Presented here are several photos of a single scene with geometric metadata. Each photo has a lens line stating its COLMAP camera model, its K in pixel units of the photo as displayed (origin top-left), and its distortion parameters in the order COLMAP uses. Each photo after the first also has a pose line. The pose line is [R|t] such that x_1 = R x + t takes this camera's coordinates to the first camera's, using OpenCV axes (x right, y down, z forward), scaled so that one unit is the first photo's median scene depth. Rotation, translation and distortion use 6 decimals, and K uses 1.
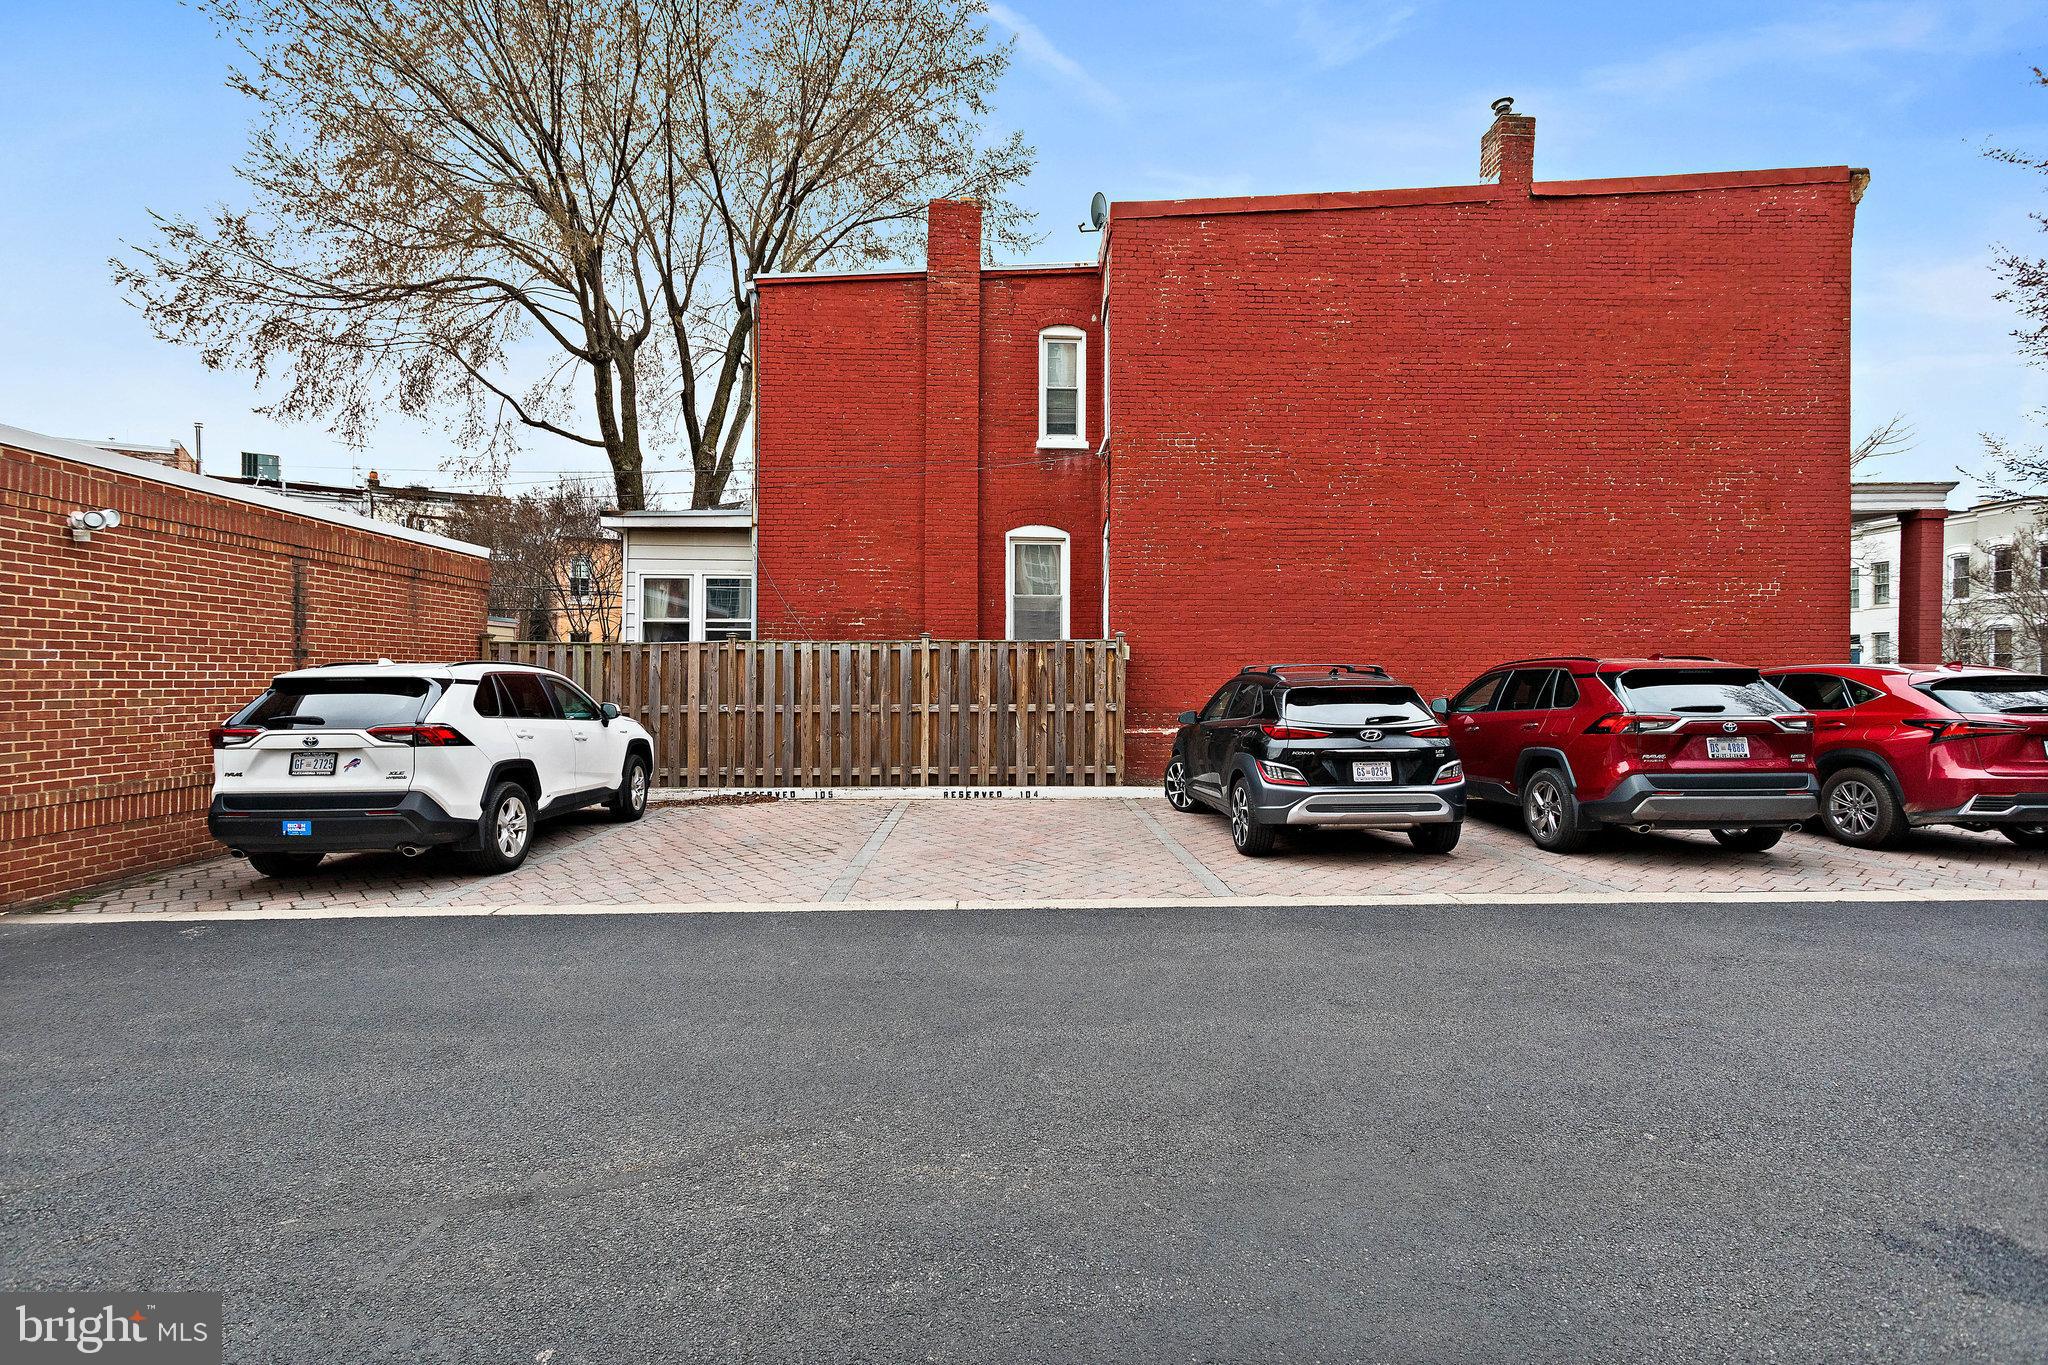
lens RADIAL K [[953.5, 0, 1025.3], [0, 953.5, 671.9], [0, 0, 1]] dist [0.019160, -0.002951]
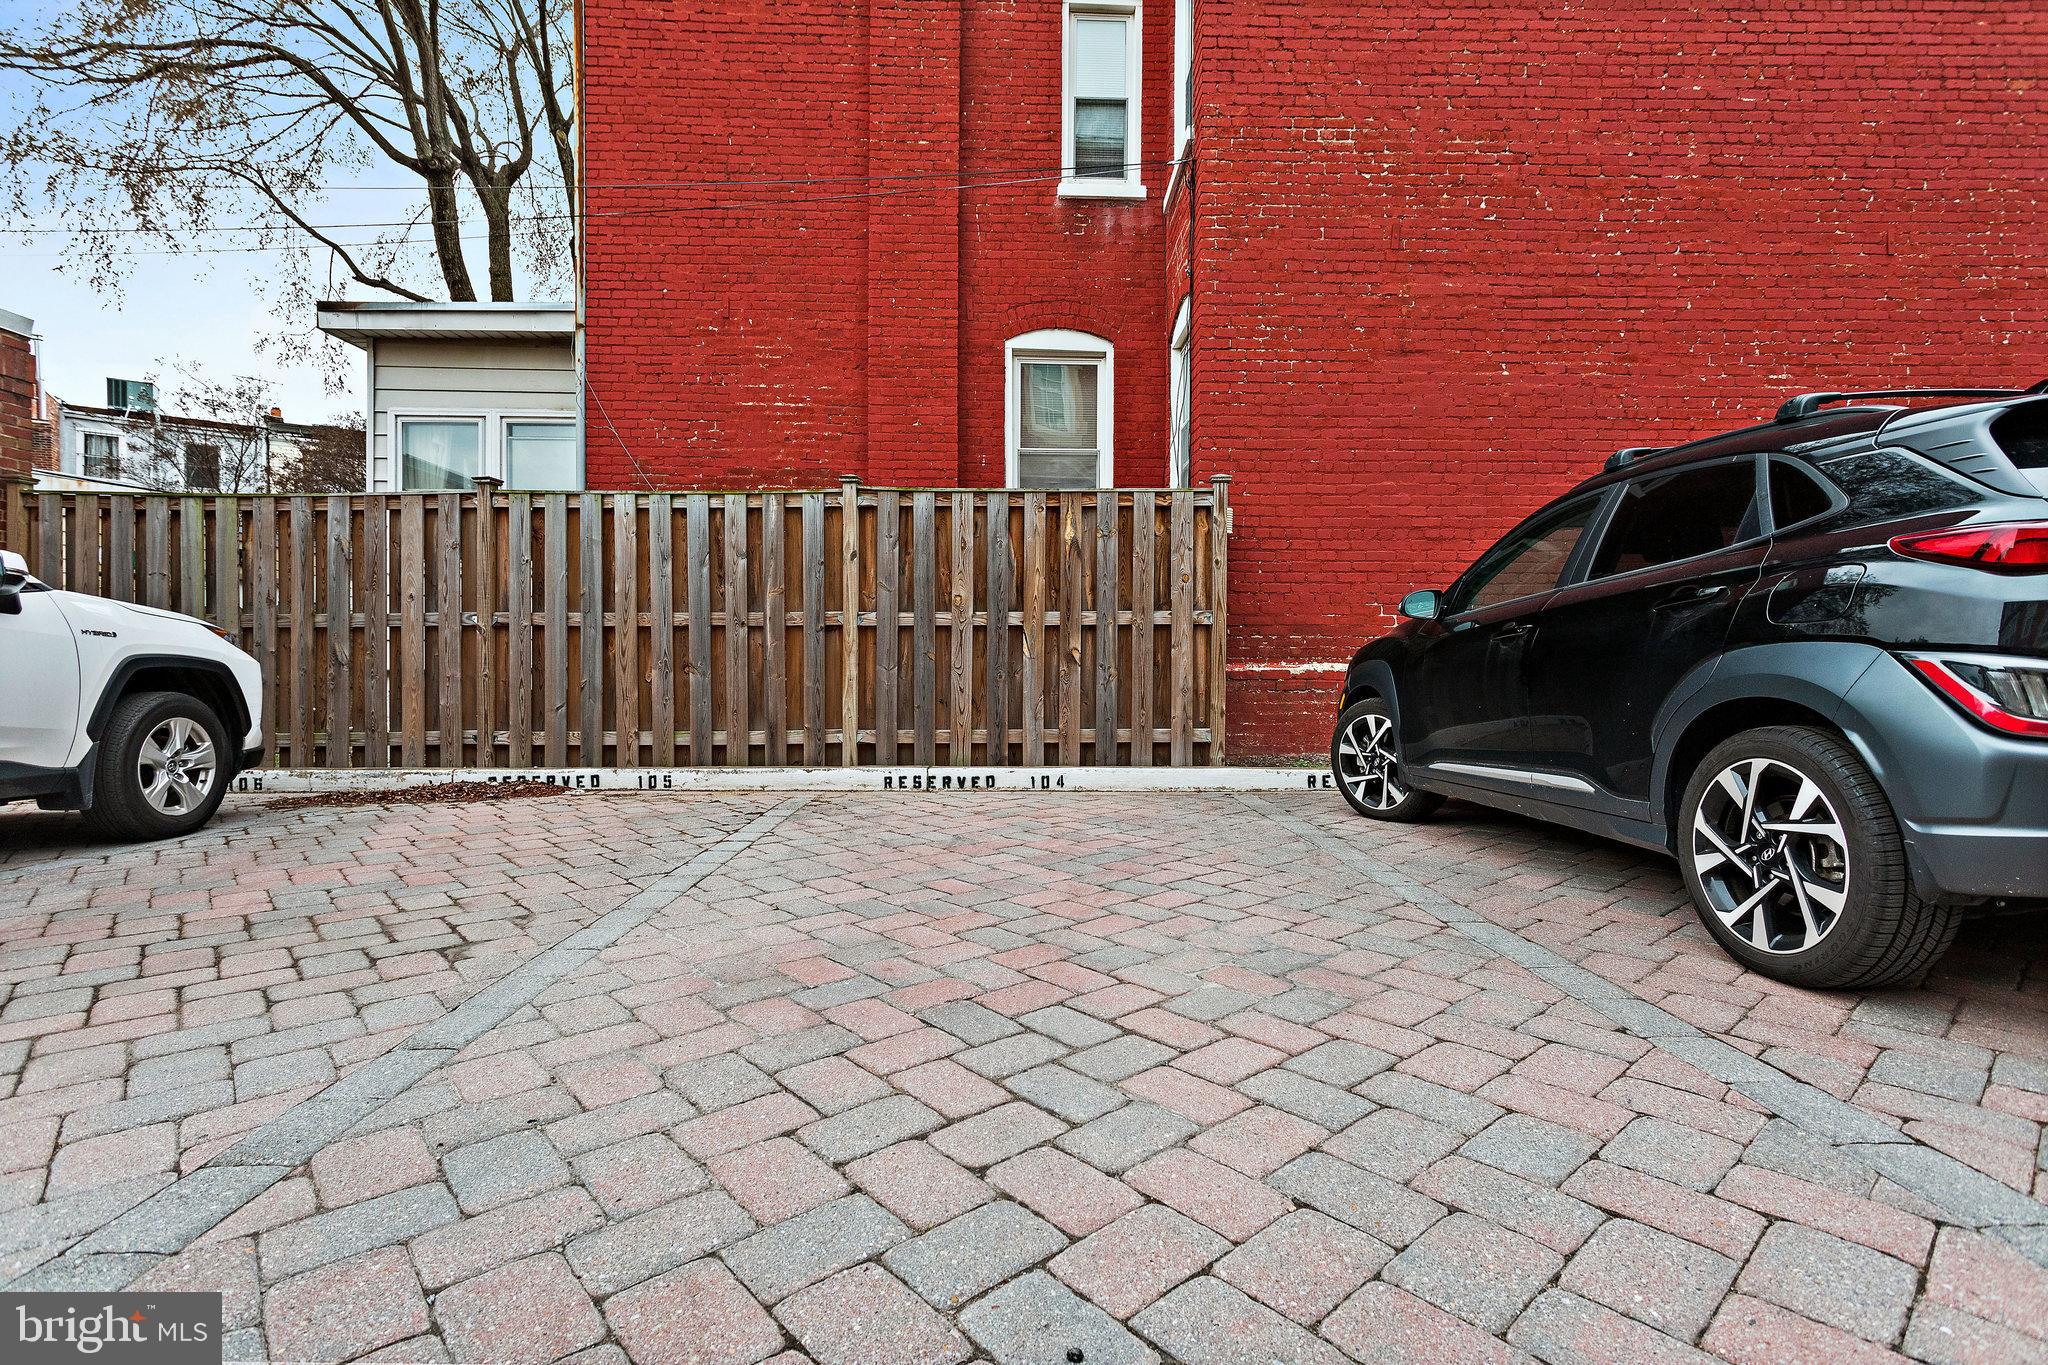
lens RADIAL K [[953.5, 0, 1030.1], [0, 953.5, 689.8], [0, 0, 1]] dist [0.019160, -0.002951]
pose [[0.999997, 0.002001, -0.001285, -0.004759], [-0.001962, 0.999562, 0.029539, 0.061268], [0.001344, -0.029537, 0.999563, 0.469527]]
